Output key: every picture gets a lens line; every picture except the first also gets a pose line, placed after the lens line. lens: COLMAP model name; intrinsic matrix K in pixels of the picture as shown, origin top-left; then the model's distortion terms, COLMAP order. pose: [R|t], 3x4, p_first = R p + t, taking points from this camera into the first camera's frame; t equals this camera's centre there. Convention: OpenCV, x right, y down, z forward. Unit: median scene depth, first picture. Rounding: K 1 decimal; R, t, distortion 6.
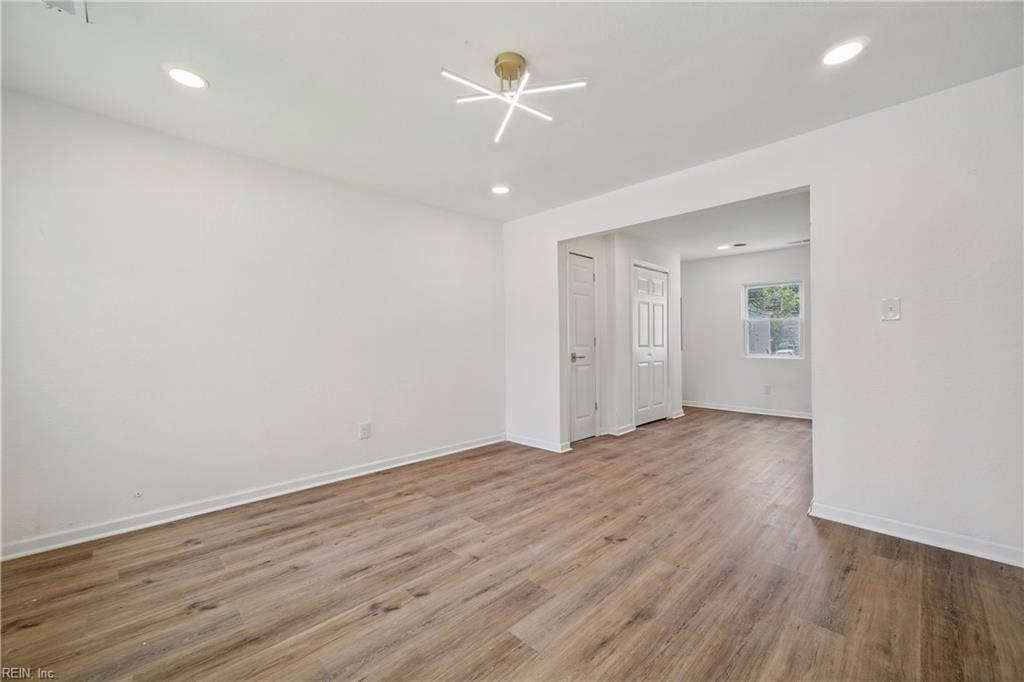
lens RADIAL K [[402.5, 0, 506.4], [0, 402.5, 342.1], [0, 0, 1]] dist [-0.001733, -0.000085]
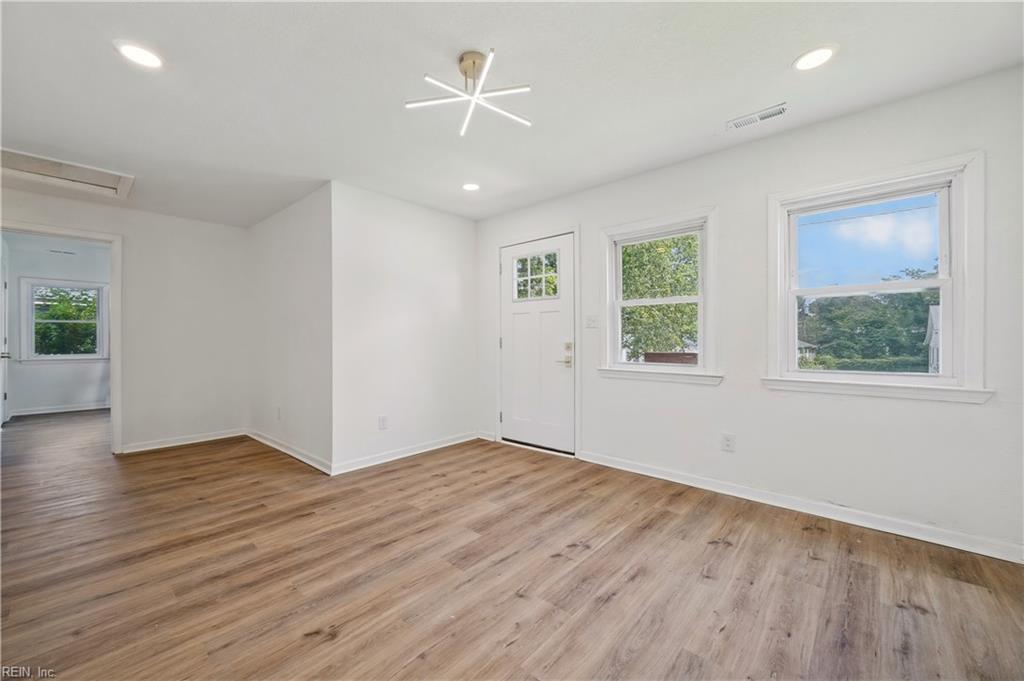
lens RADIAL K [[402.5, 0, 506.4], [0, 402.5, 341.6], [0, 0, 1]] dist [-0.001733, -0.000085]
pose [[-0.997866, 0.011049, -0.064347, 0.001413], [0.010928, 0.999938, 0.002237, 0.001599], [0.064368, 0.001529, -0.997925, 1.744055]]
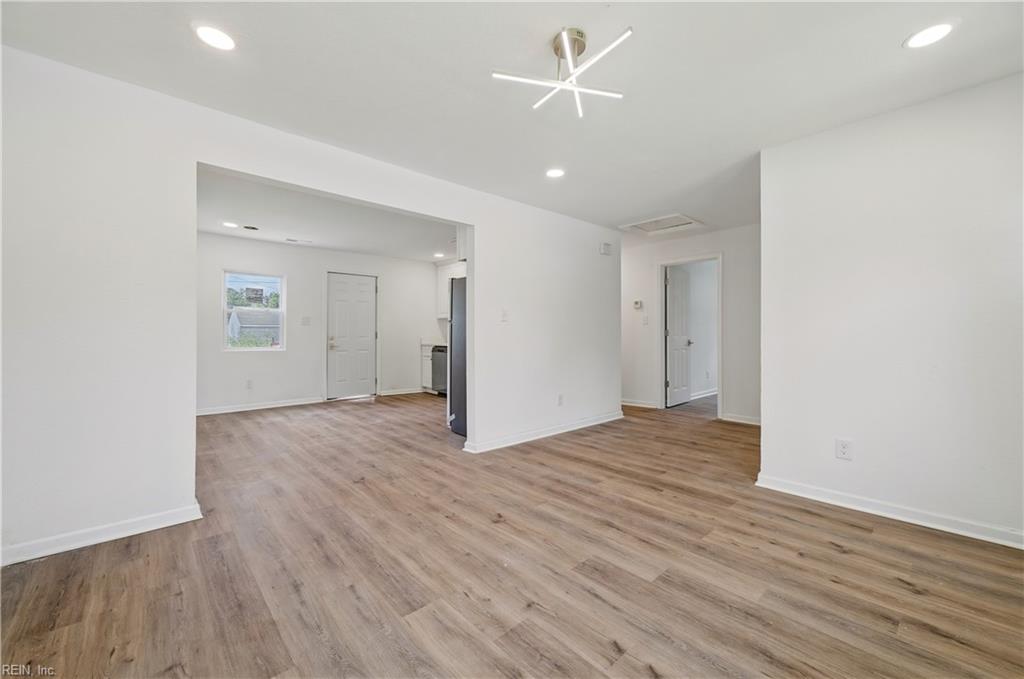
lens RADIAL K [[408.4, 0, 510.0], [0, 408.4, 334.3], [0, 0, 1]] dist [-0.002275, -0.000226]
pose [[0.037910, 0.005344, 0.999267, -0.834270], [-0.002796, 0.999982, -0.005242, 0.009009], [-0.999277, -0.002595, 0.037924, 0.958250]]
